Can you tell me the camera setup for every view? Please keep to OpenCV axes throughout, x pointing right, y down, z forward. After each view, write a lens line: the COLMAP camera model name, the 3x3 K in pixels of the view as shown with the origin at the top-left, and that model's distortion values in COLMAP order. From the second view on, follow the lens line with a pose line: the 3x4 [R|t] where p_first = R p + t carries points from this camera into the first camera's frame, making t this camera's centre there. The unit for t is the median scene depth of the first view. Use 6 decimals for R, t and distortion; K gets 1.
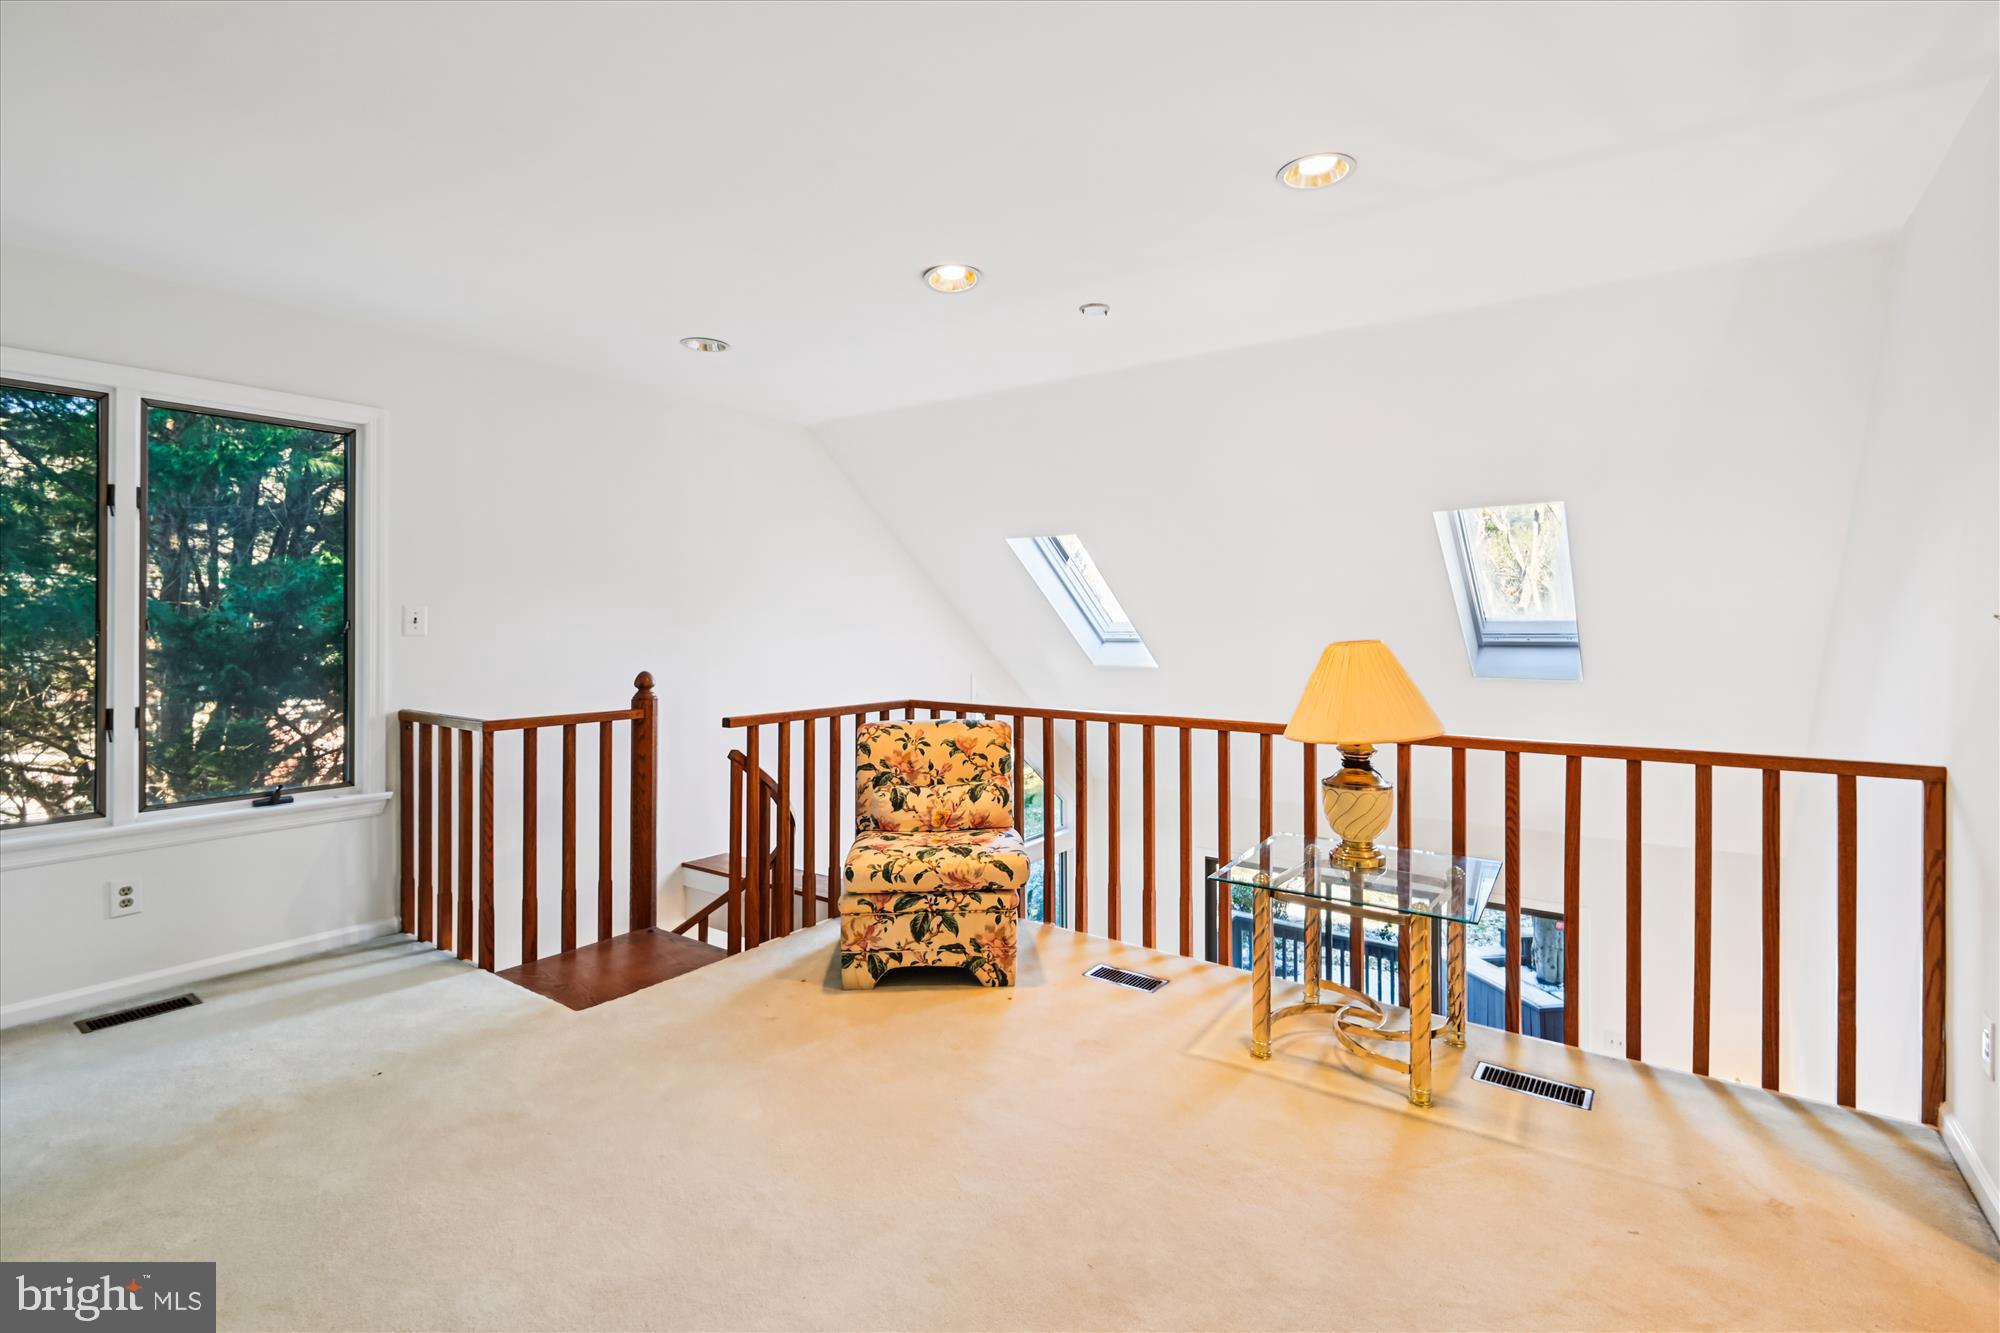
lens RADIAL K [[909.5, 0, 995.0], [0, 909.5, 644.8], [0, 0, 1]] dist [0.030433, -0.027026]
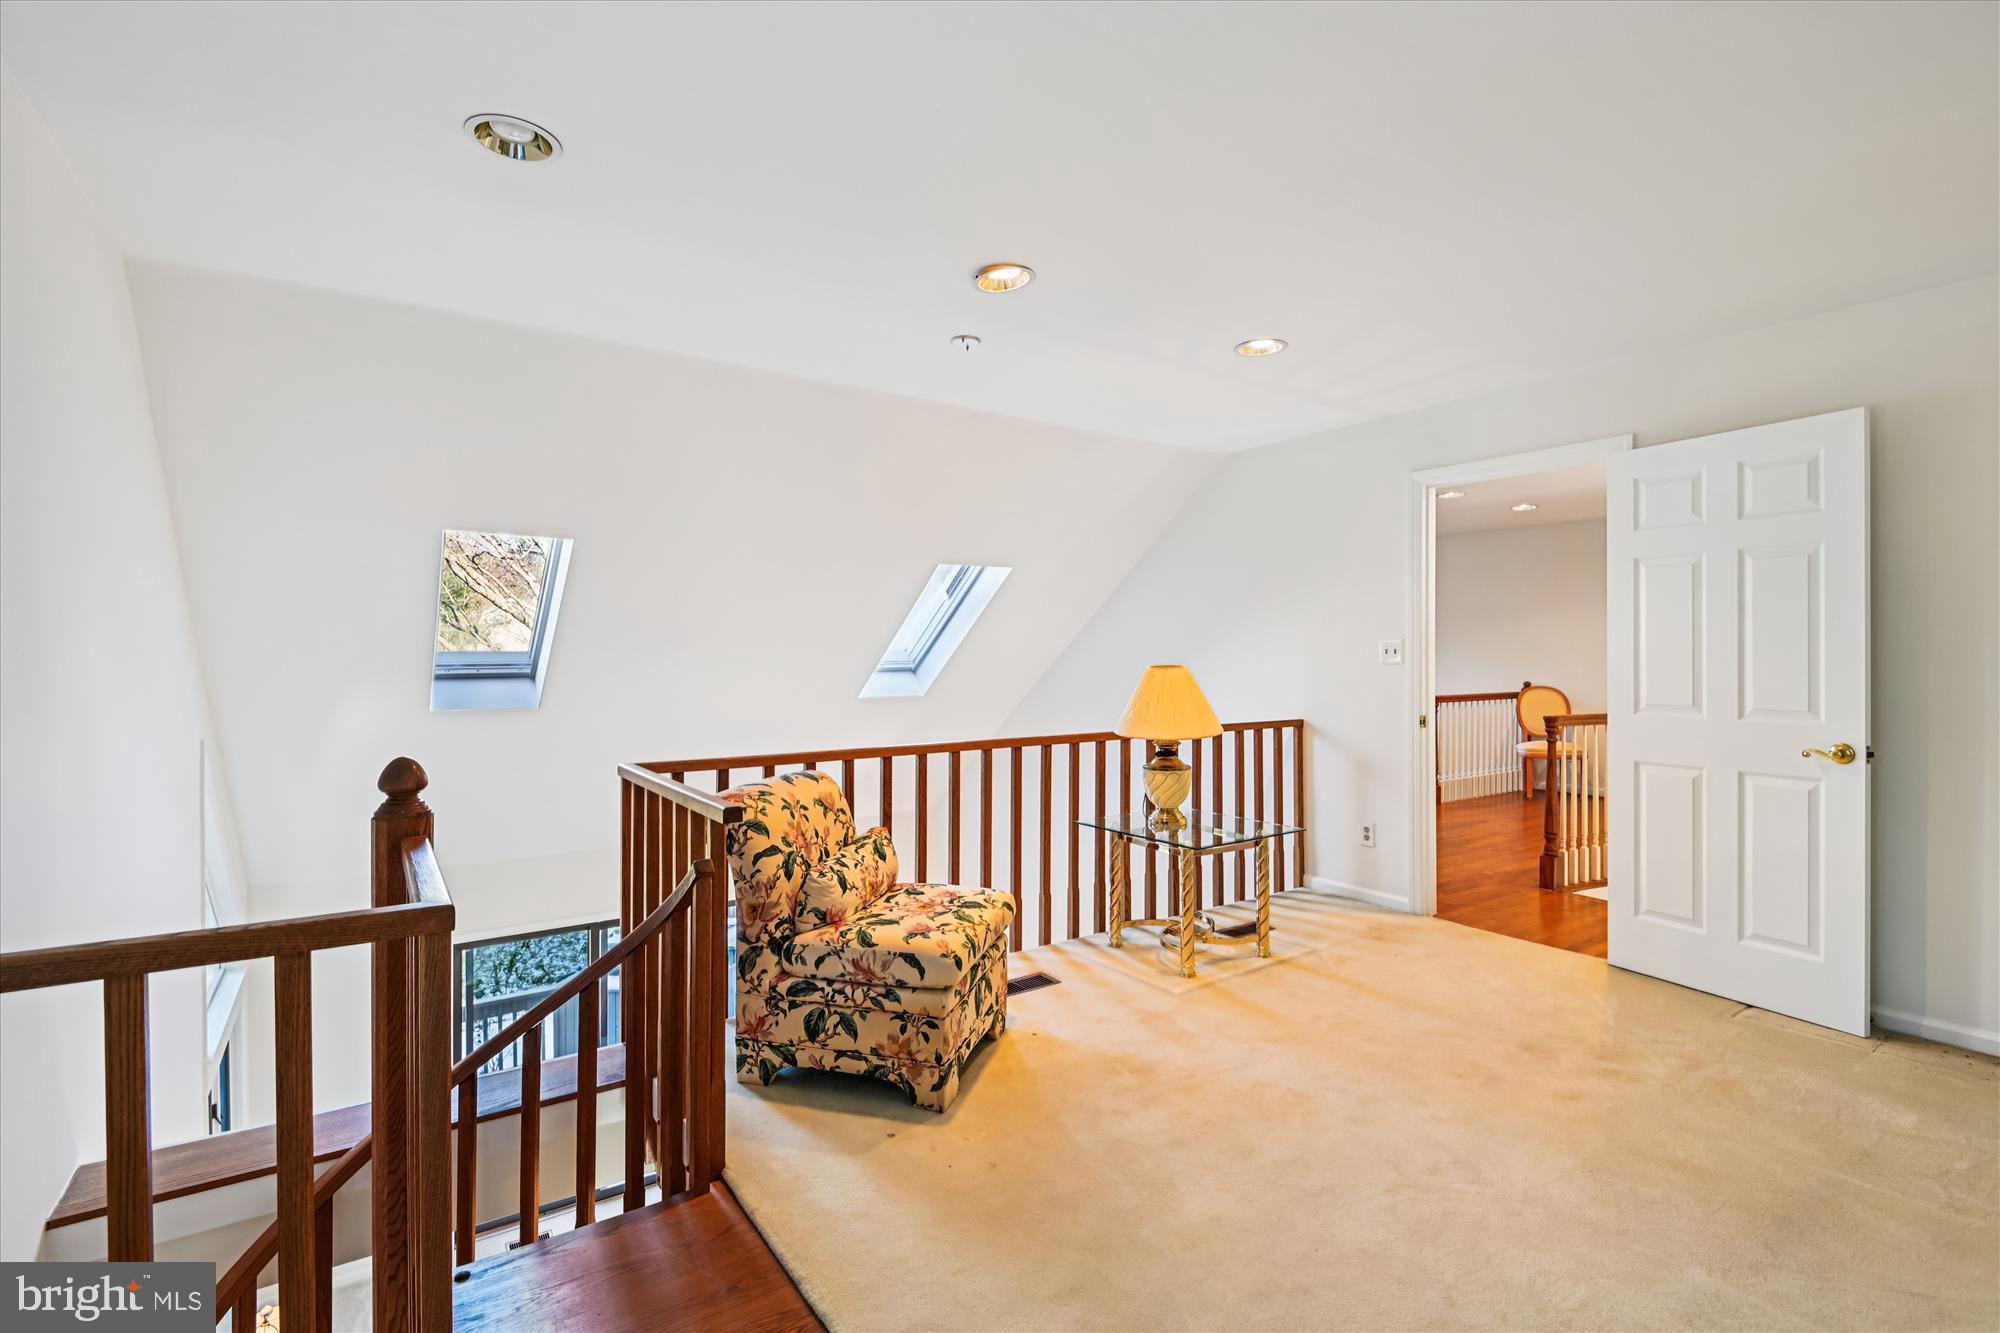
lens RADIAL K [[909.5, 0, 995.0], [0, 909.5, 644.8], [0, 0, 1]] dist [0.030433, -0.027026]
pose [[0.338909, 0.007901, 0.940786, -0.956896], [0.024502, 0.999551, -0.017221, -0.018363], [-0.940500, 0.028888, 0.338563, 0.714664]]
